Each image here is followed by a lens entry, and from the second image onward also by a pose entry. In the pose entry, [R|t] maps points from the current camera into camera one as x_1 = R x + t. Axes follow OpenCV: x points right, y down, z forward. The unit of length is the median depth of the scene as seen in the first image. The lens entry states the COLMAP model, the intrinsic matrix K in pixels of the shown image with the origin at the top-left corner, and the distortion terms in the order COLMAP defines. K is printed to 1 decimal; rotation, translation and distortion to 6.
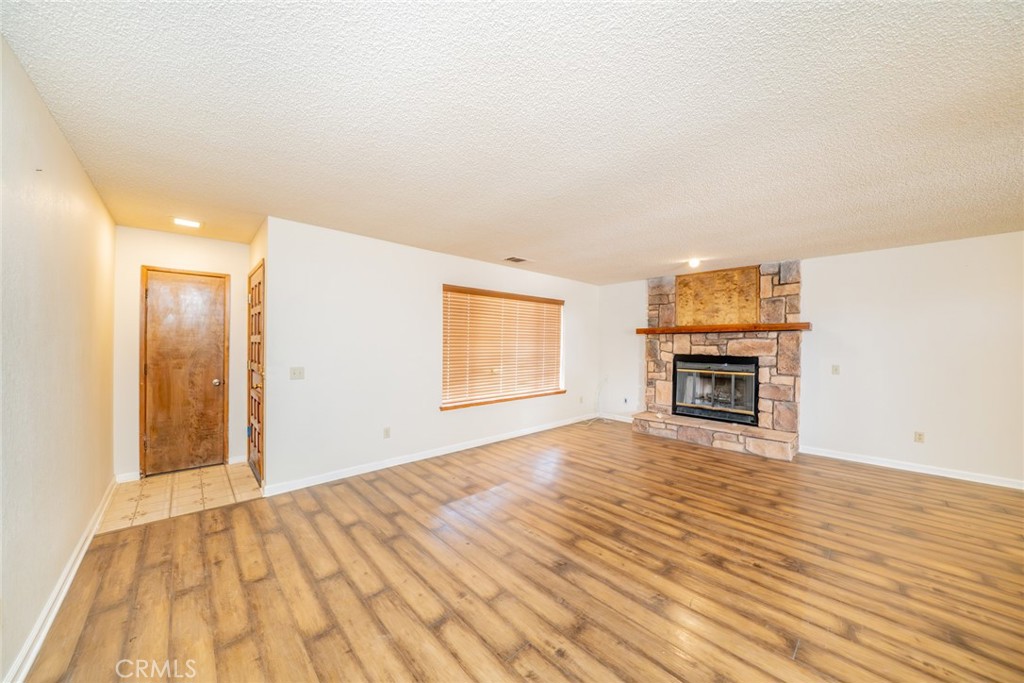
lens RADIAL K [[353.7, 0, 510.1], [0, 353.7, 343.0], [0, 0, 1]] dist [-0.022740, 0.000800]
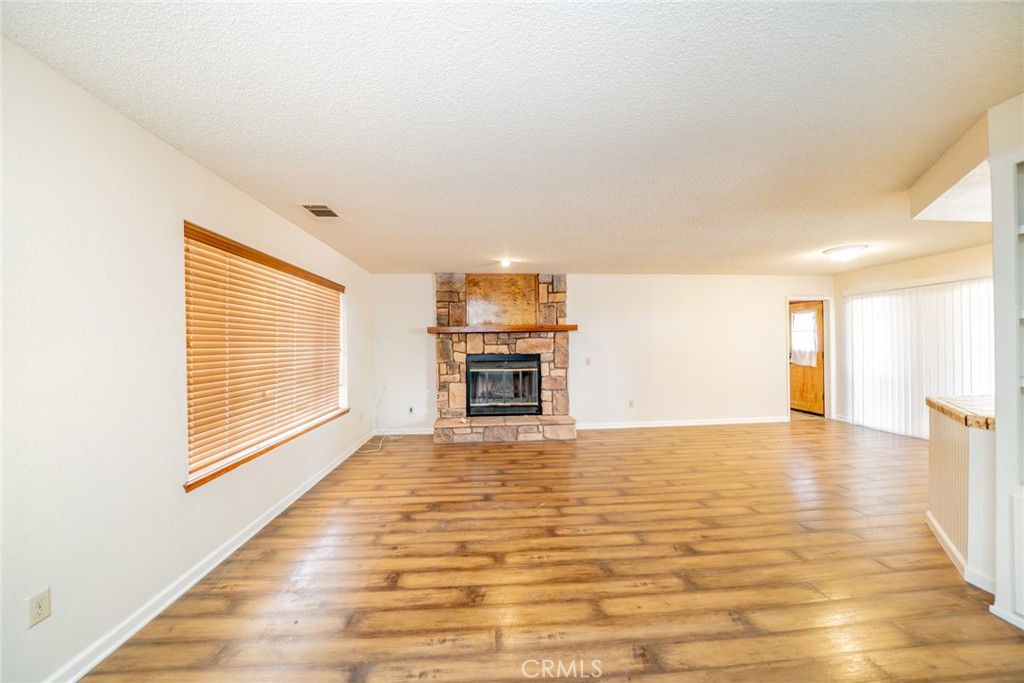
lens RADIAL K [[353.7, 0, 508.5], [0, 353.7, 343.8], [0, 0, 1]] dist [-0.022740, 0.000800]
pose [[0.630216, -0.012238, 0.776323, -0.347447], [0.013996, 0.999892, 0.004401, 0.000092], [-0.776293, 0.008092, 0.630320, 0.476458]]
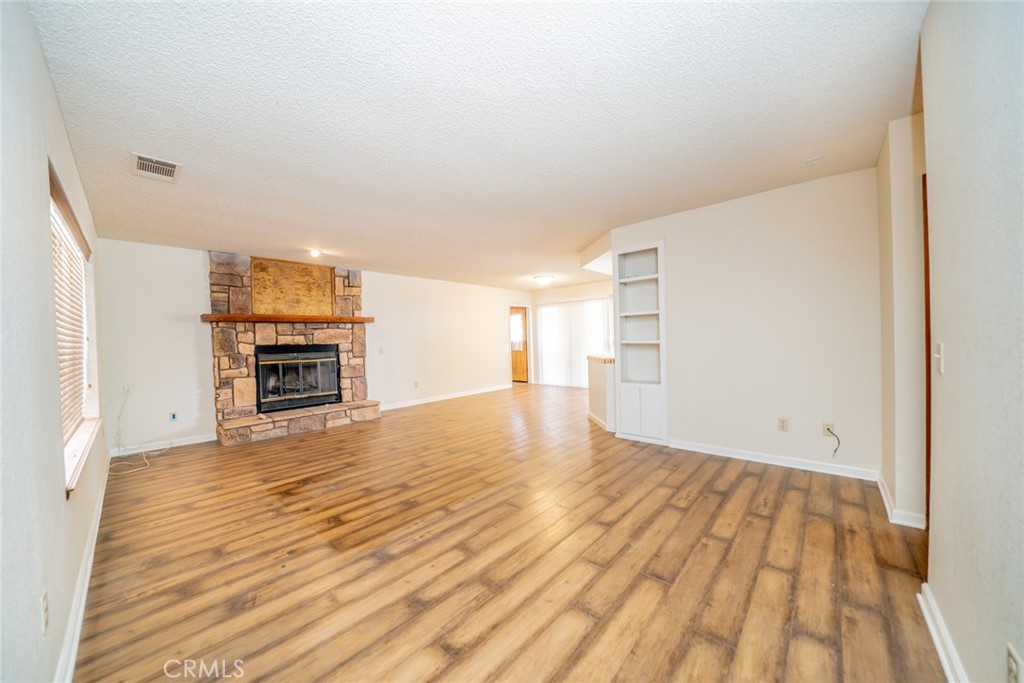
lens RADIAL K [[353.7, 0, 507.8], [0, 353.7, 343.6], [0, 0, 1]] dist [-0.022740, 0.000800]
pose [[-0.077286, -0.015507, 0.996888, -0.725585], [0.023598, 0.999570, 0.017378, 0.041768], [-0.996730, 0.024868, -0.076887, 0.702950]]
